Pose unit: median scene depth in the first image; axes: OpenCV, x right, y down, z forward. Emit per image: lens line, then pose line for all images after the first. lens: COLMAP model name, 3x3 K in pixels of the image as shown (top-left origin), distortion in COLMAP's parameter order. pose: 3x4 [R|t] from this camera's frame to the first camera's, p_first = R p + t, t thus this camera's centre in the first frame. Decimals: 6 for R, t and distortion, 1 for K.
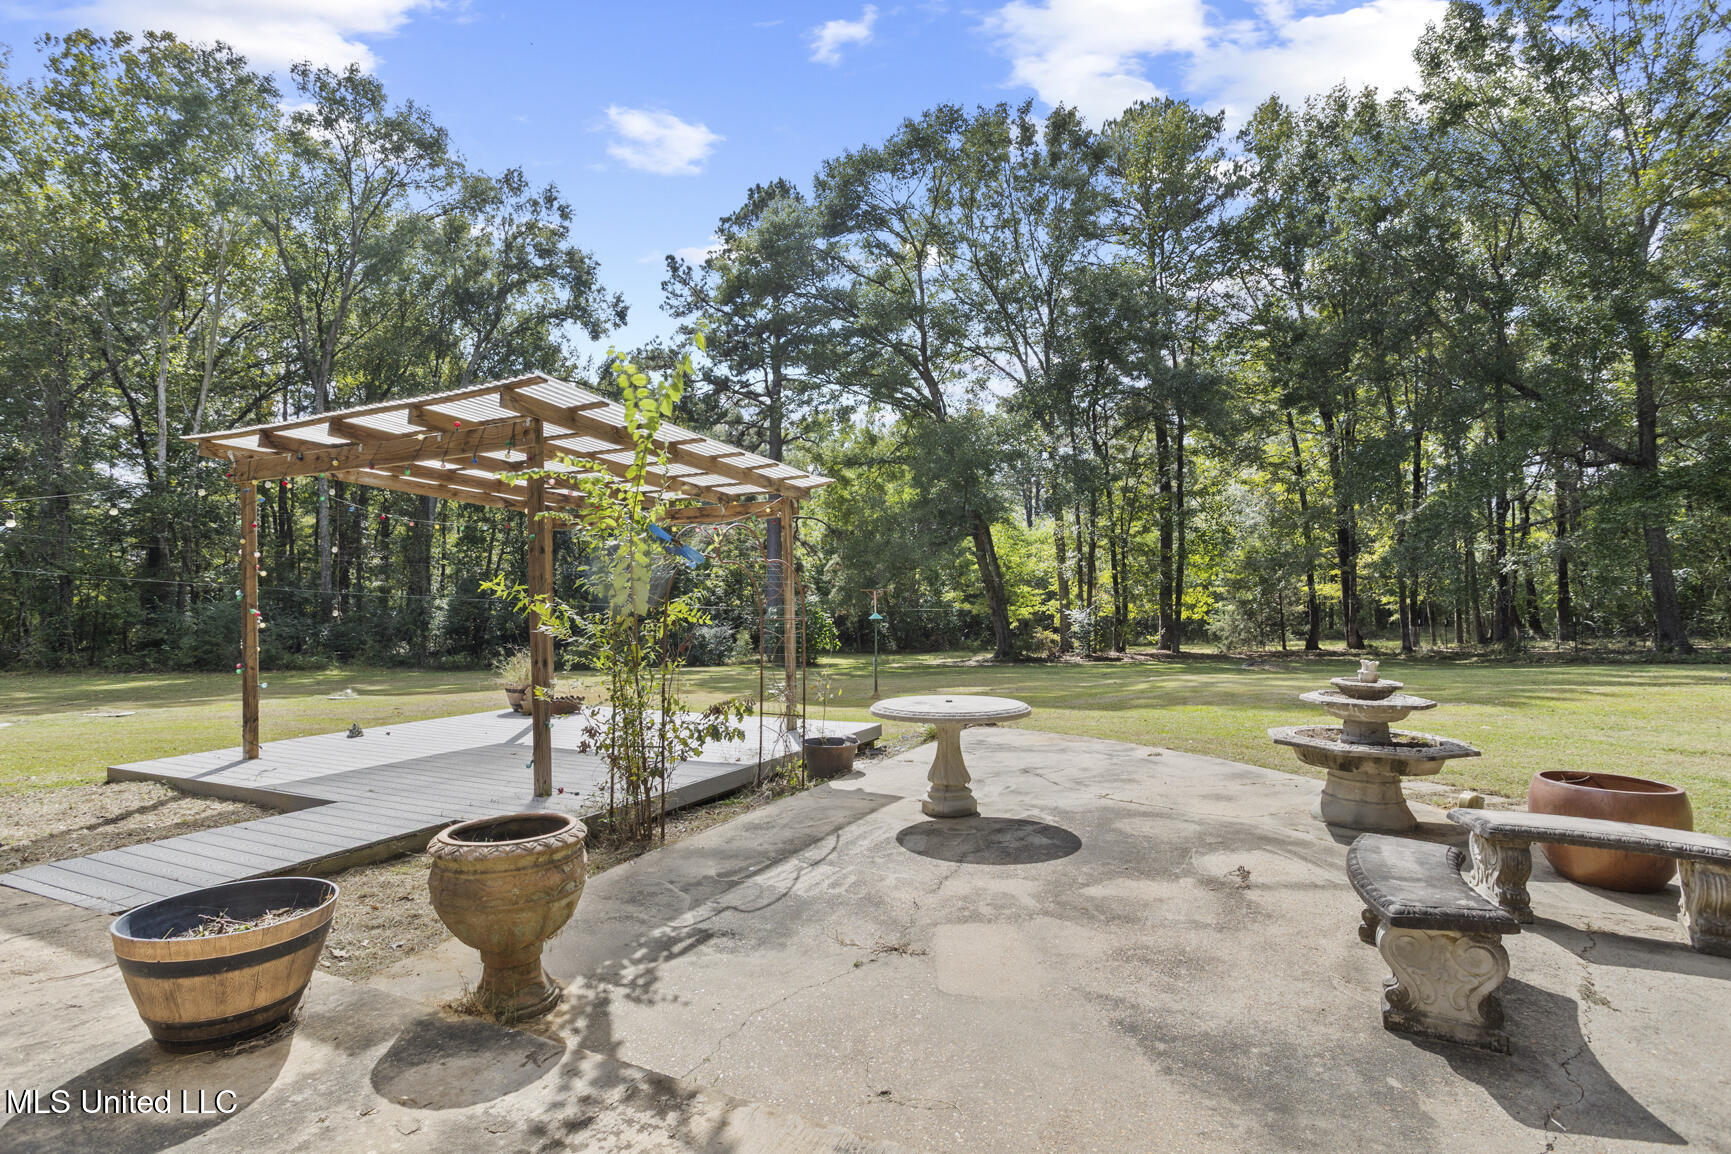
lens RADIAL K [[849.9, 0, 860.3], [0, 849.9, 588.3], [0, 0, 1]] dist [-0.044871, 0.026573]
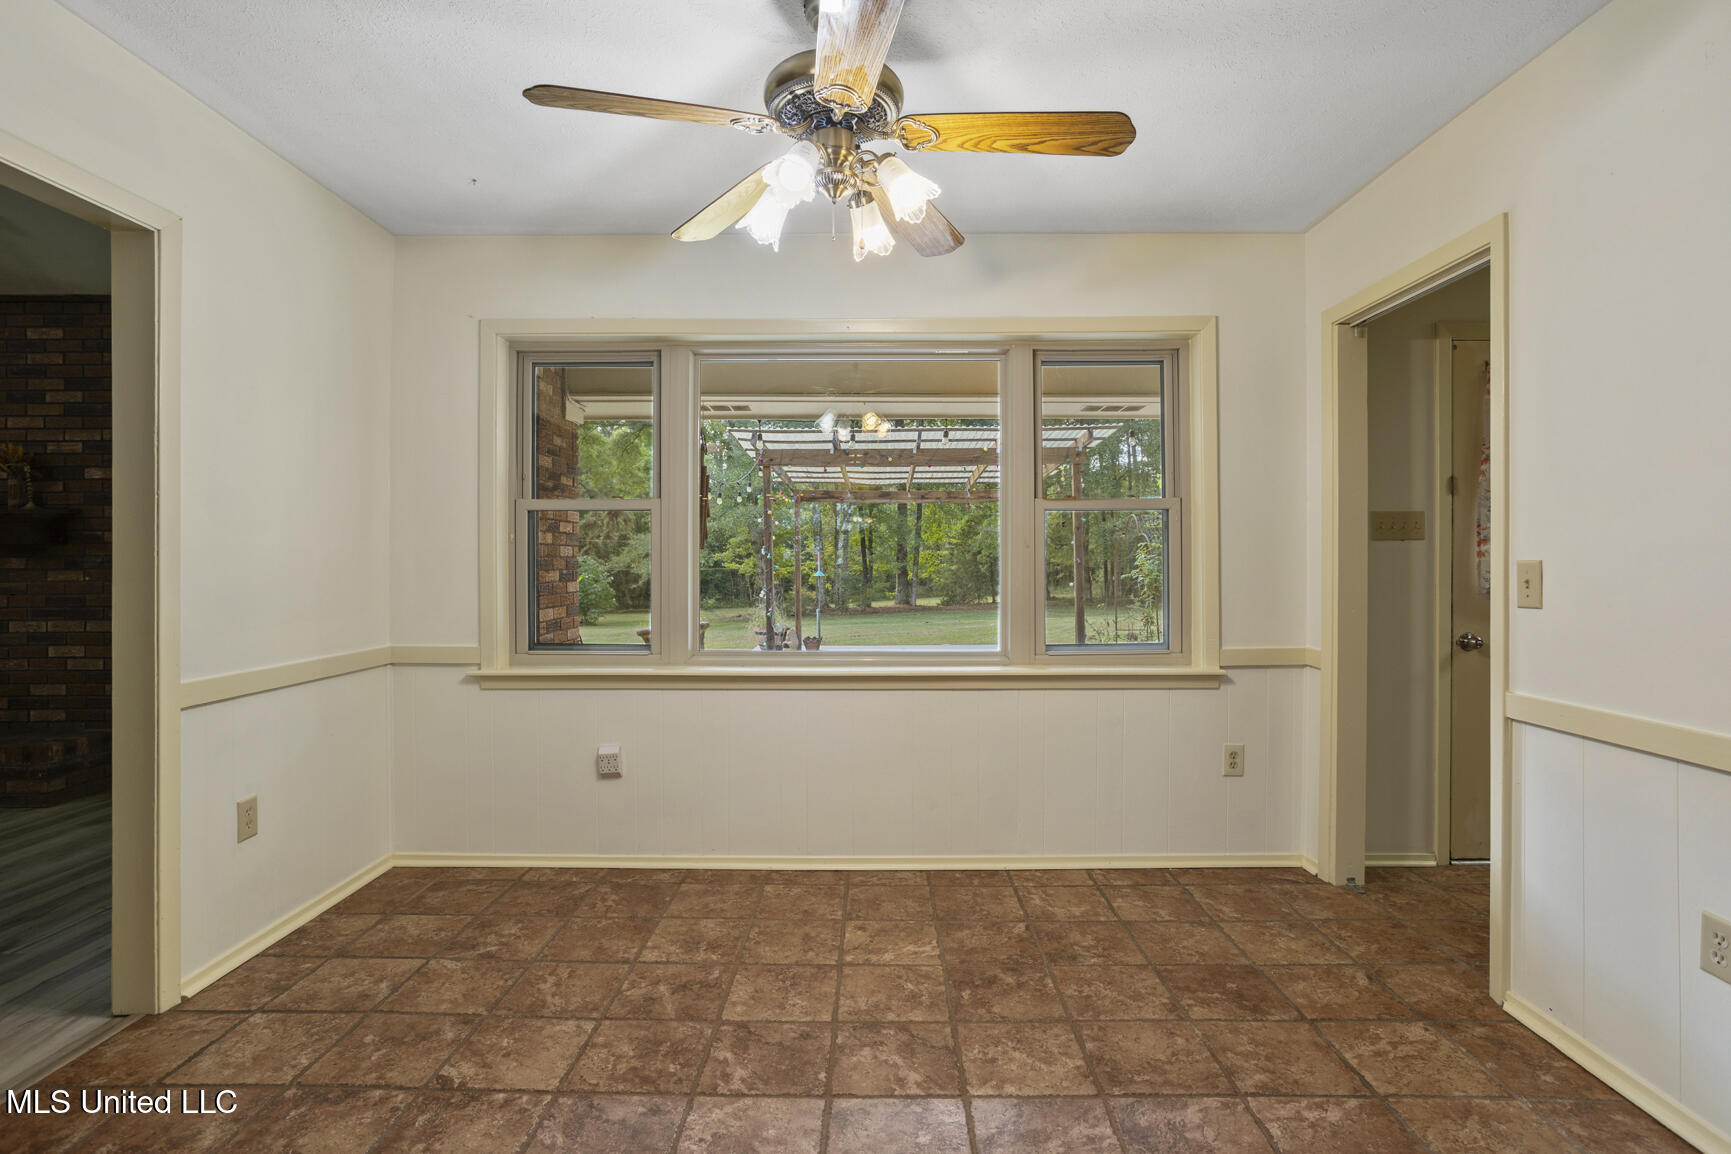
lens RADIAL K [[849.9, 0, 862.7], [0, 849.9, 564.5], [0, 0, 1]] dist [-0.044871, 0.026573]
pose [[0.908487, 0.001689, 0.417911, -0.181489], [-0.009518, 0.999816, 0.016649, 0.000374], [-0.417806, -0.019103, 0.908336, -0.036823]]
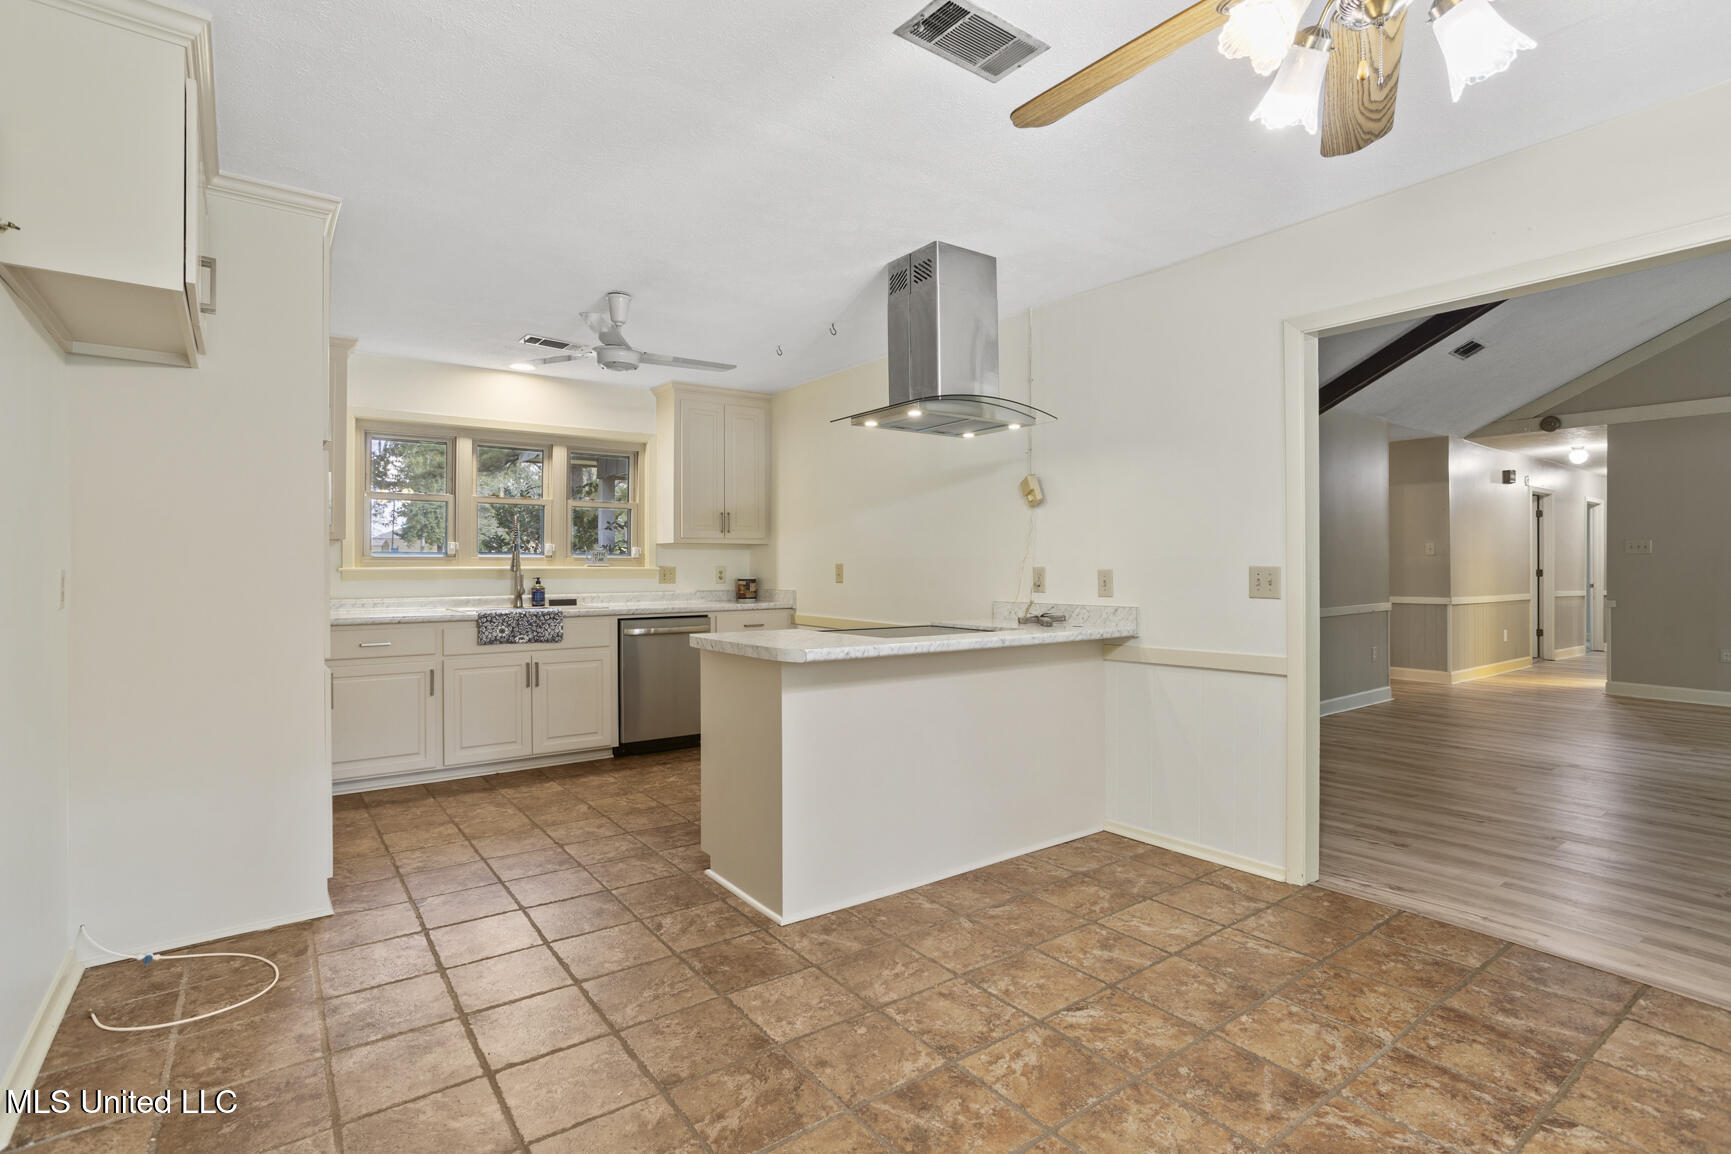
lens RADIAL K [[849.9, 0, 854.8], [0, 849.9, 557.9], [0, 0, 1]] dist [-0.044871, 0.026573]
pose [[-0.479327, 0.004901, -0.877623, -0.133601], [0.018515, 0.999818, -0.004529, 0.000306], [0.877441, -0.018420, -0.479330, -0.000608]]
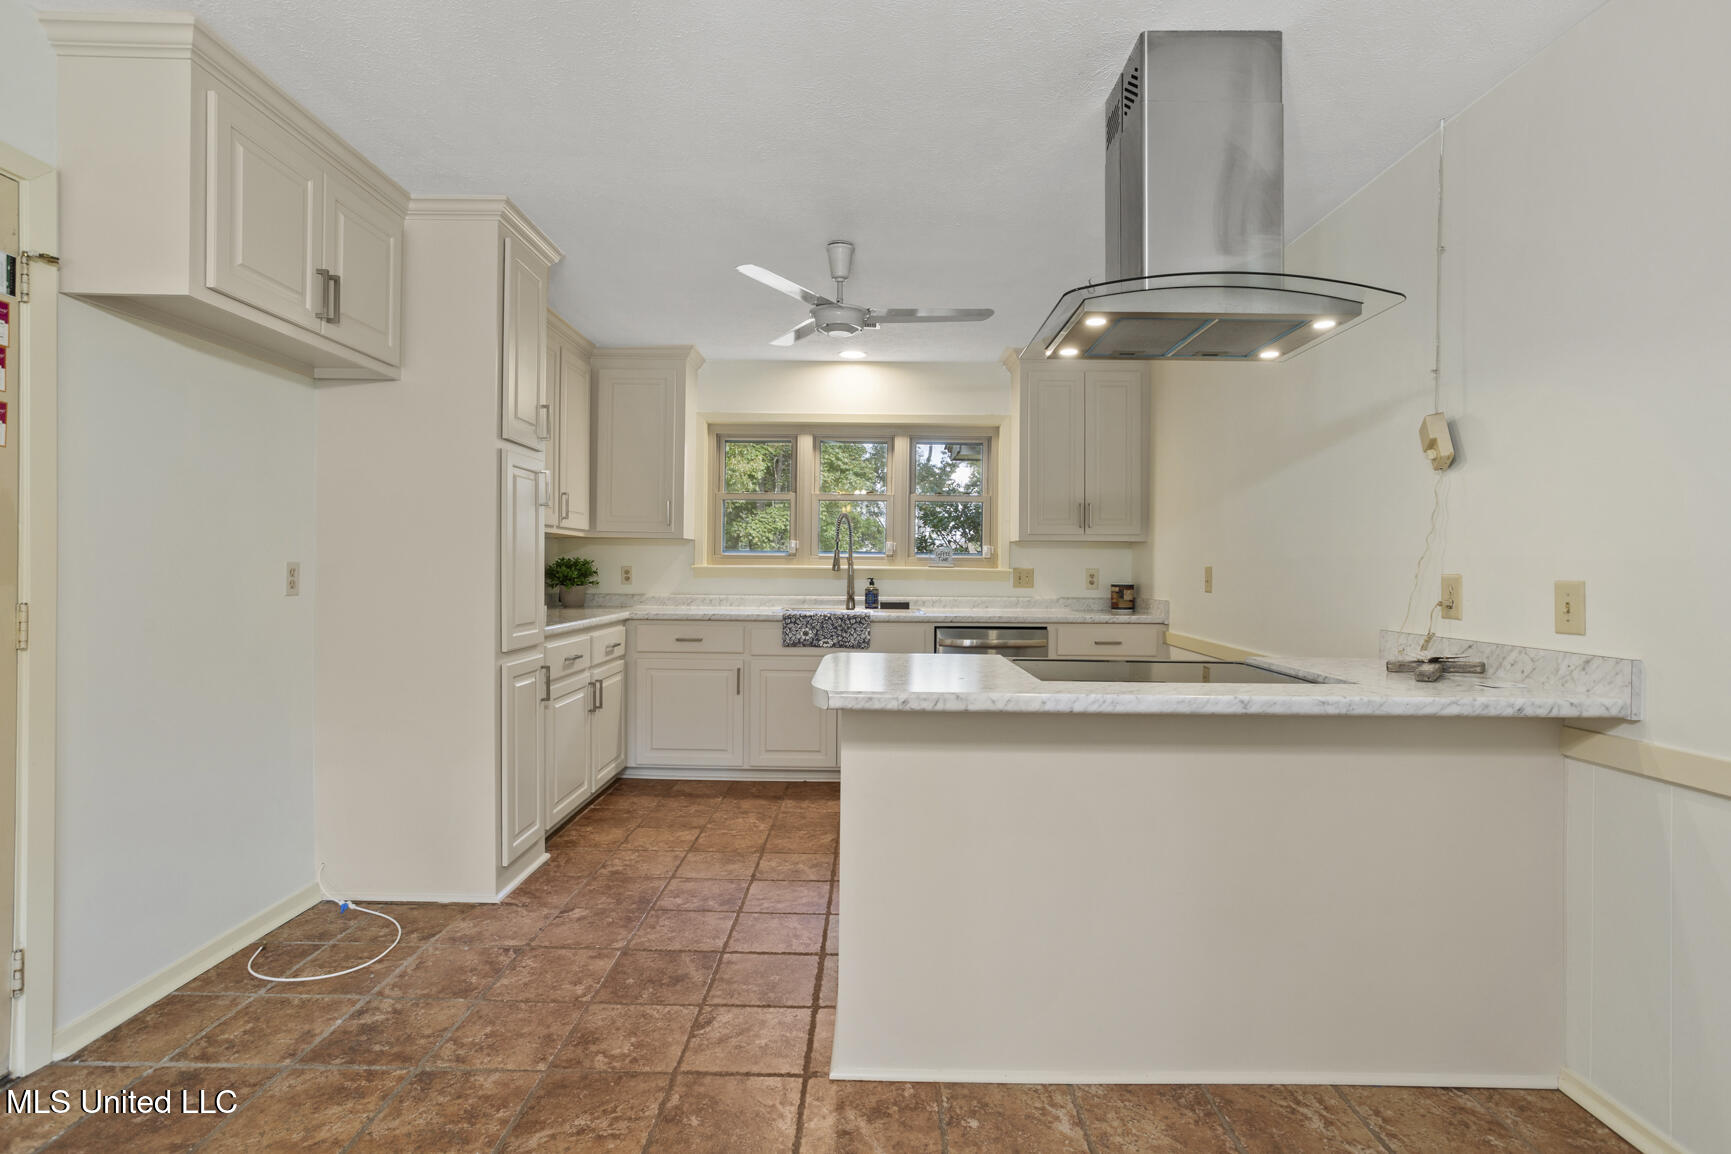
lens RADIAL K [[849.9, 0, 858.4], [0, 849.9, 567.9], [0, 0, 1]] dist [-0.044871, 0.026573]
pose [[-0.910120, 0.003418, -0.414330, -0.167992], [0.005782, 0.999973, -0.004453, 0.000839], [0.414304, -0.006448, -0.910116, 0.004438]]
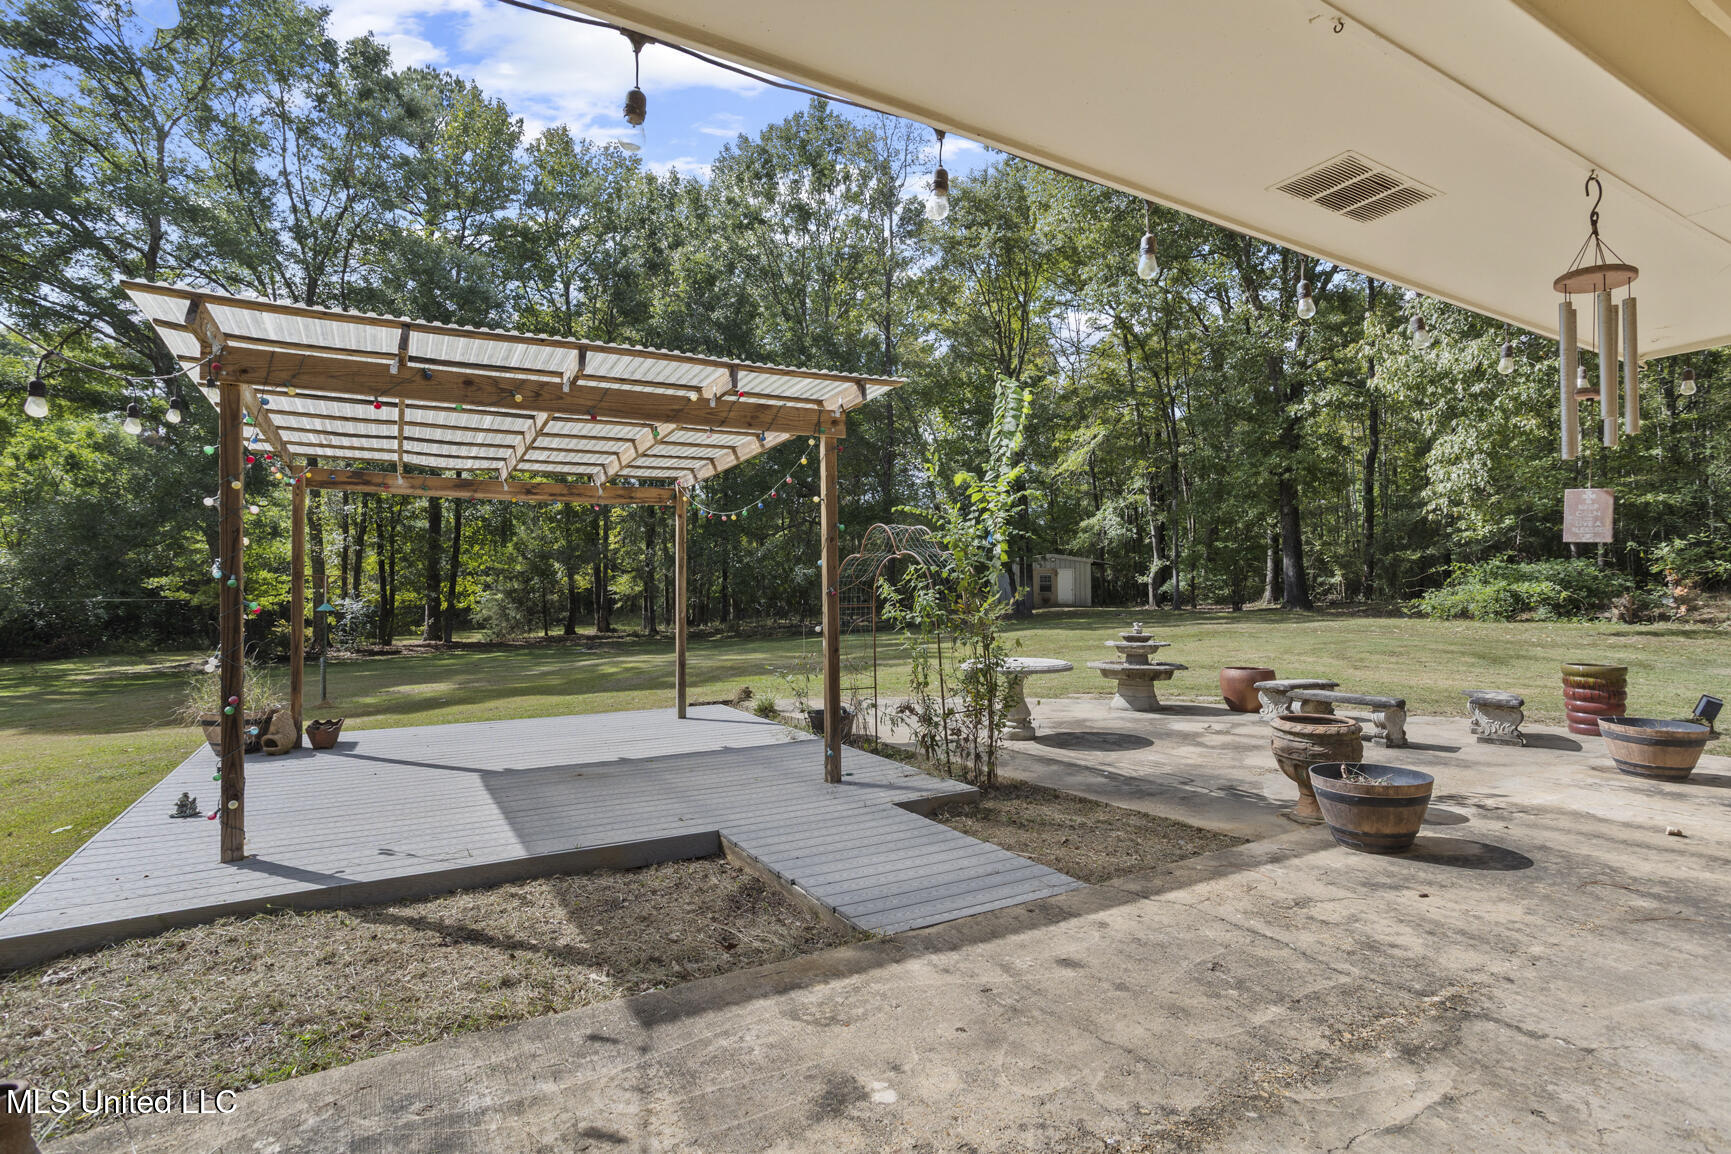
lens RADIAL K [[849.9, 0, 856.0], [0, 849.9, 574.5], [0, 0, 1]] dist [-0.044871, 0.026573]
pose [[0.576780, 0.019464, 0.816667, -0.151850], [-0.016472, 0.999790, -0.012195, 0.001445], [-0.816733, -0.006418, 0.576980, 0.049468]]
